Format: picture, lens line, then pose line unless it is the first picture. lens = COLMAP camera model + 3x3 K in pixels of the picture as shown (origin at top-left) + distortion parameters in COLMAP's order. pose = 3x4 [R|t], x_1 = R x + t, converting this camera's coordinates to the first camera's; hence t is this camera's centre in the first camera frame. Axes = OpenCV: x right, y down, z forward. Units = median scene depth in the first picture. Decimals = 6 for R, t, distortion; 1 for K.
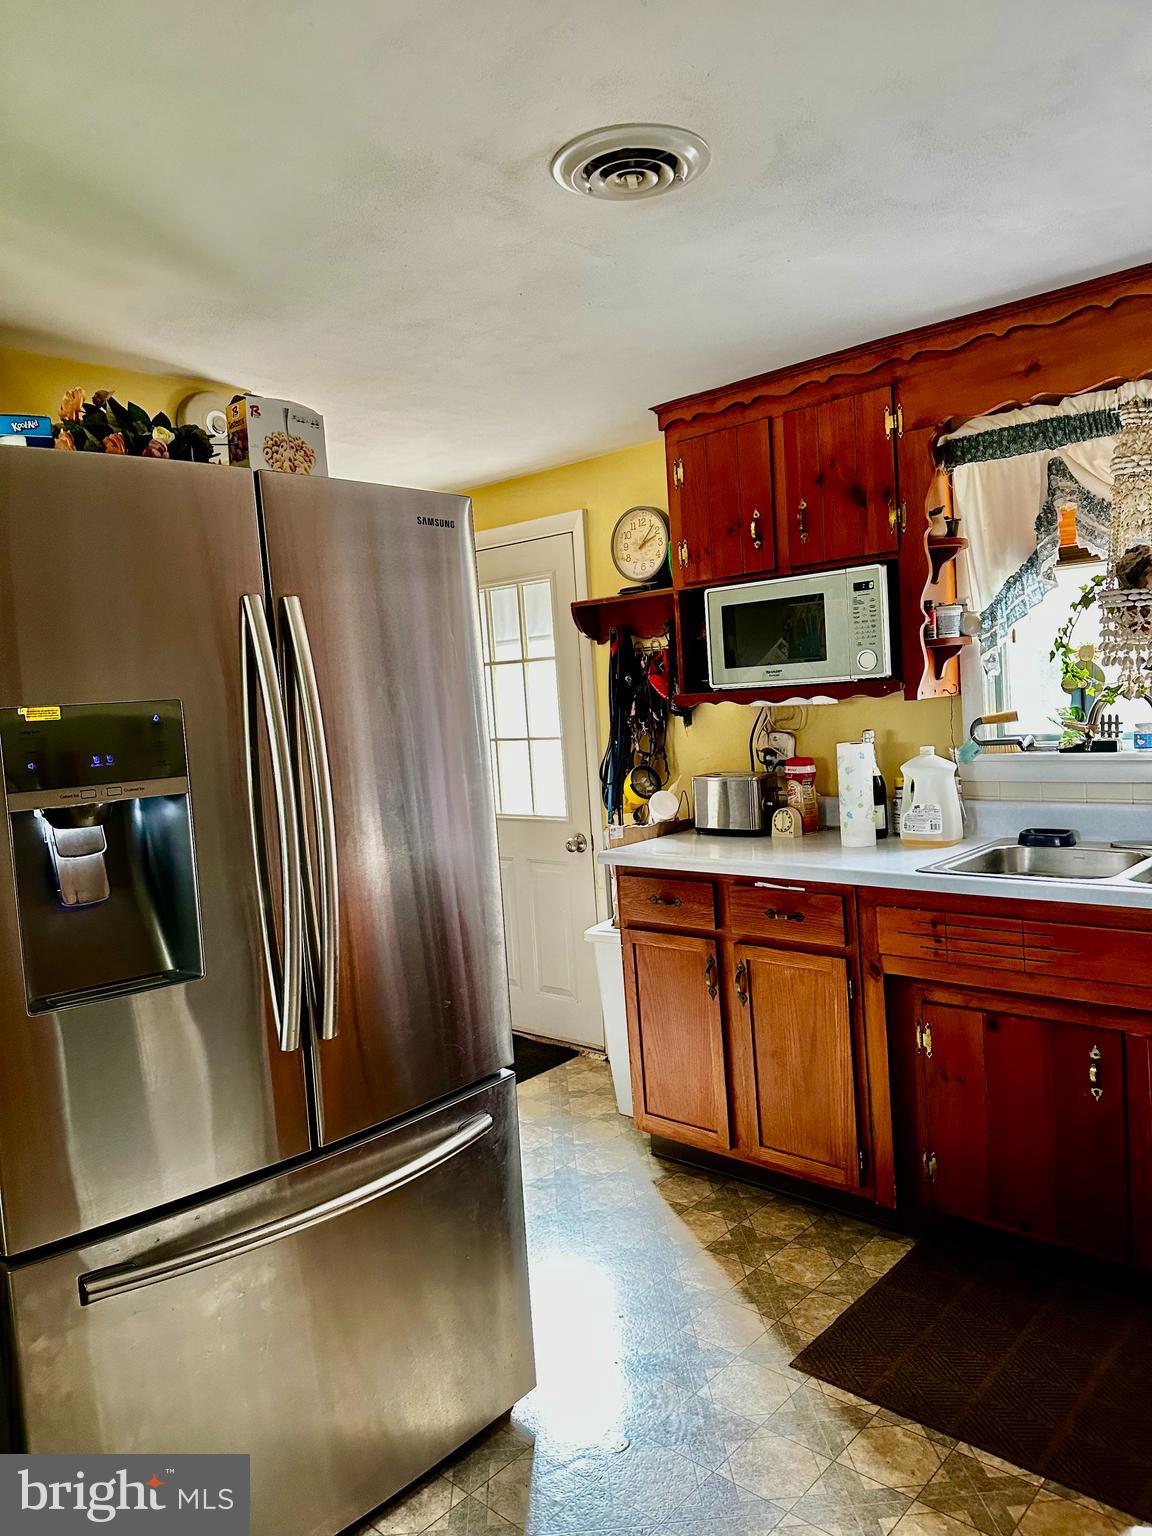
lens RADIAL K [[1039.9, 0, 576.0], [0, 1039.9, 753.8], [0, 0, 1]] dist [0.133438, -0.288146]
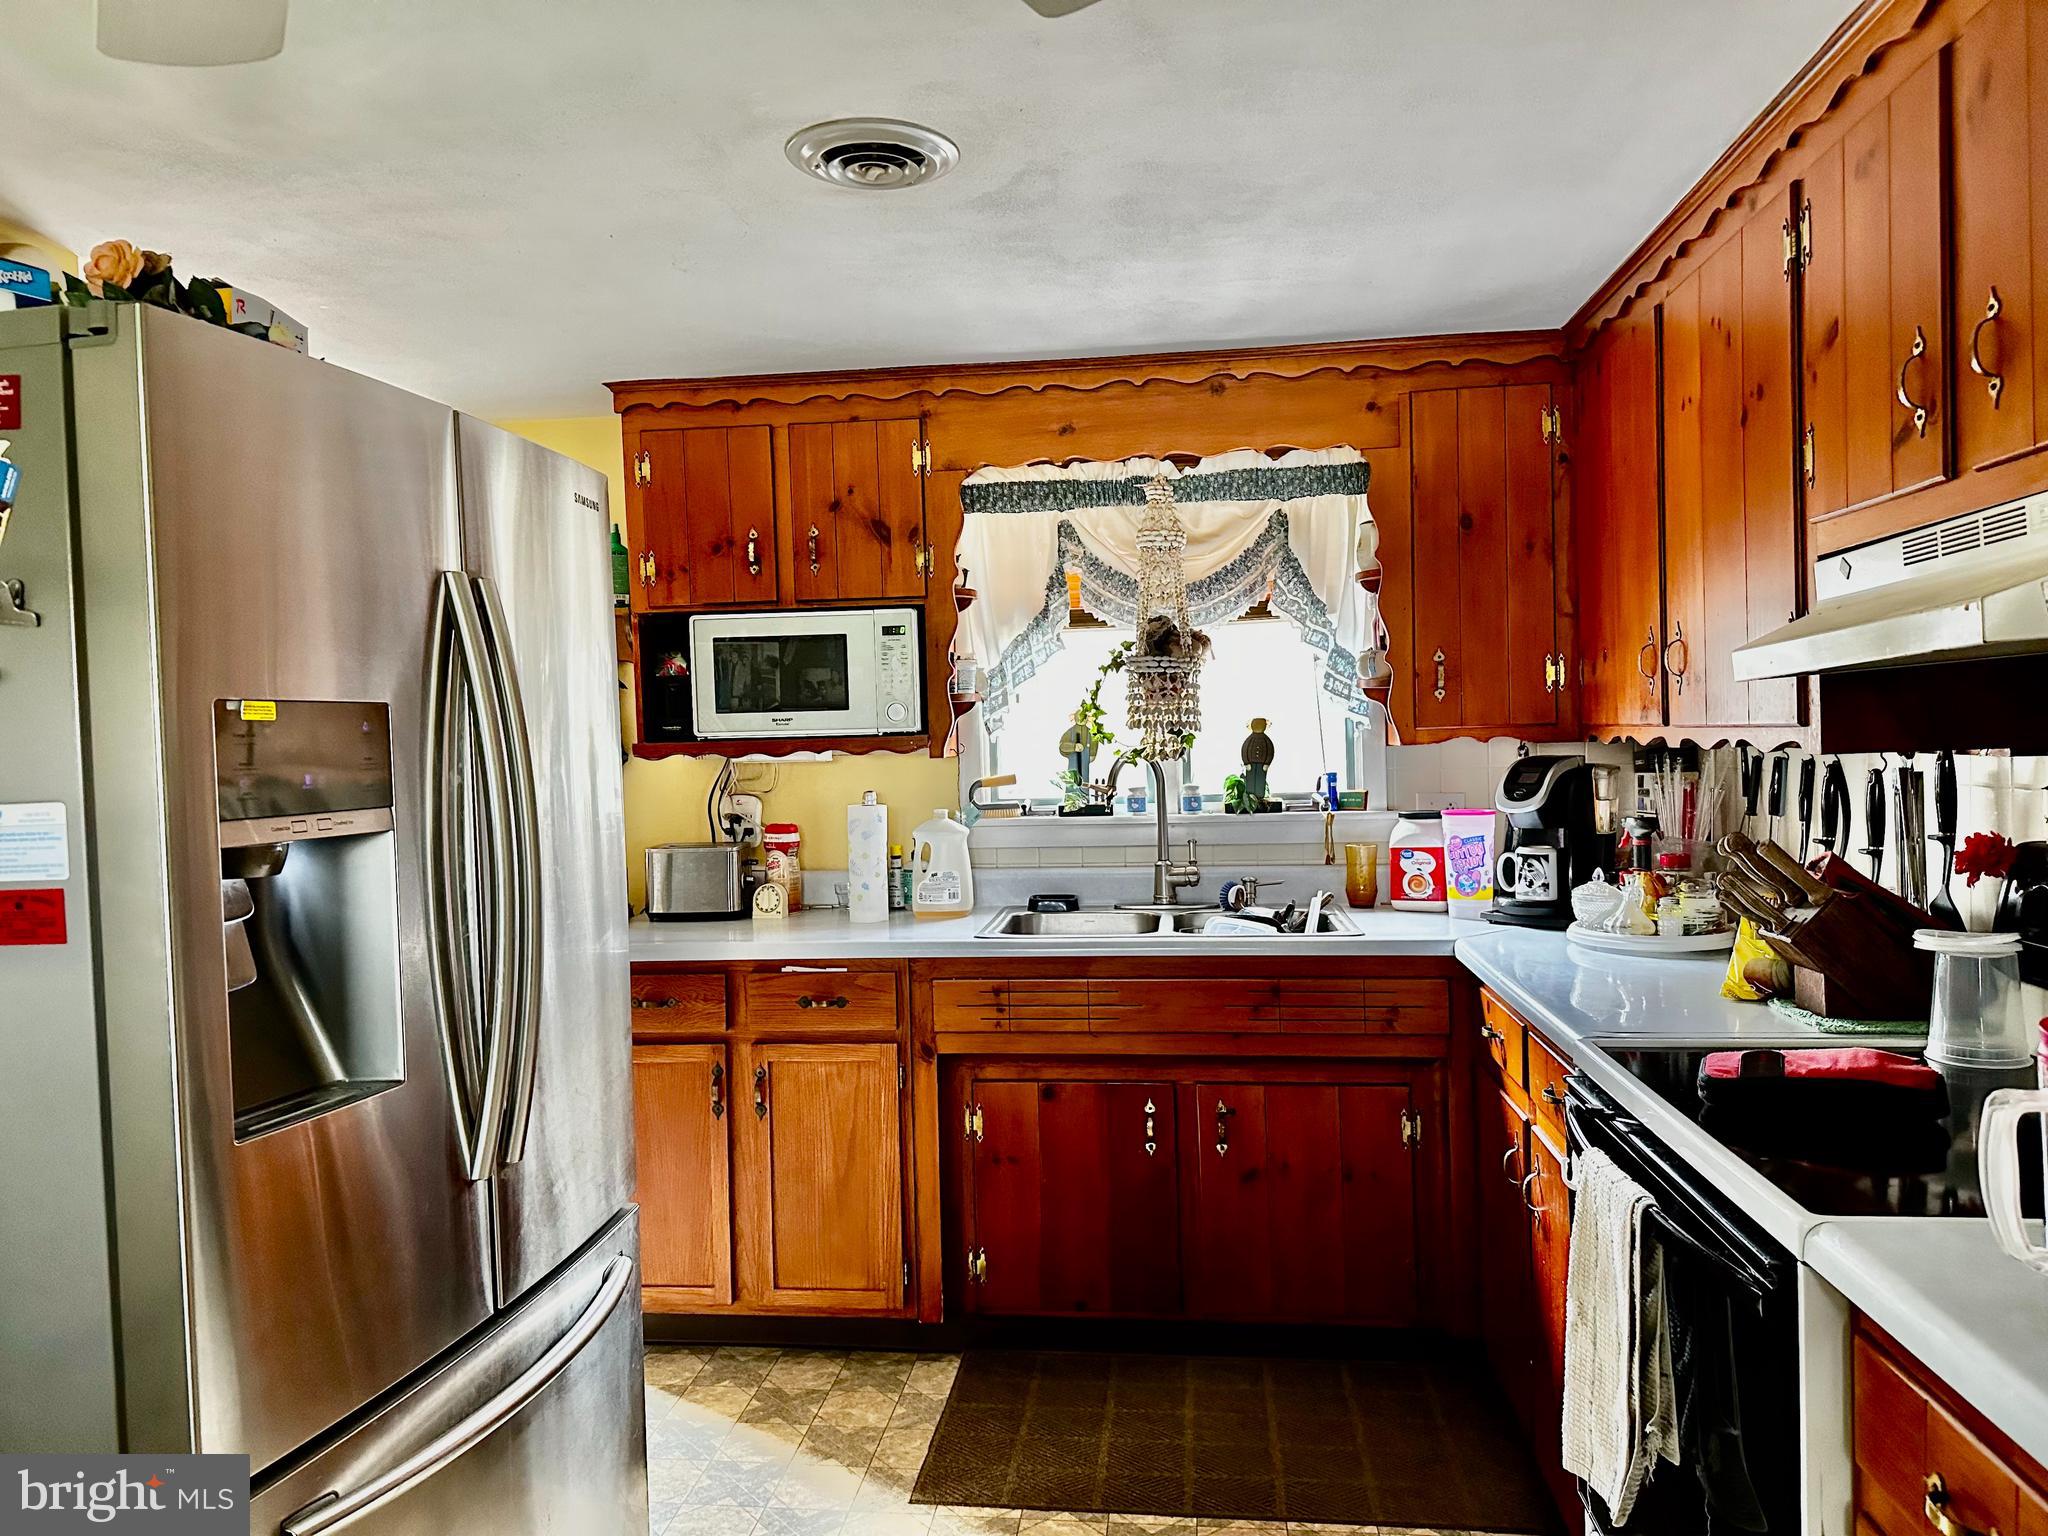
lens RADIAL K [[1386.5, 0, 1026.5], [0, 1386.5, 760.2], [0, 0, 1]] dist [0.133438, -0.288146]
pose [[0.814266, 0.032396, 0.579587, -0.323486], [0.005846, 0.997933, -0.063992, 0.029577], [-0.580462, 0.055495, 0.812394, -0.035828]]
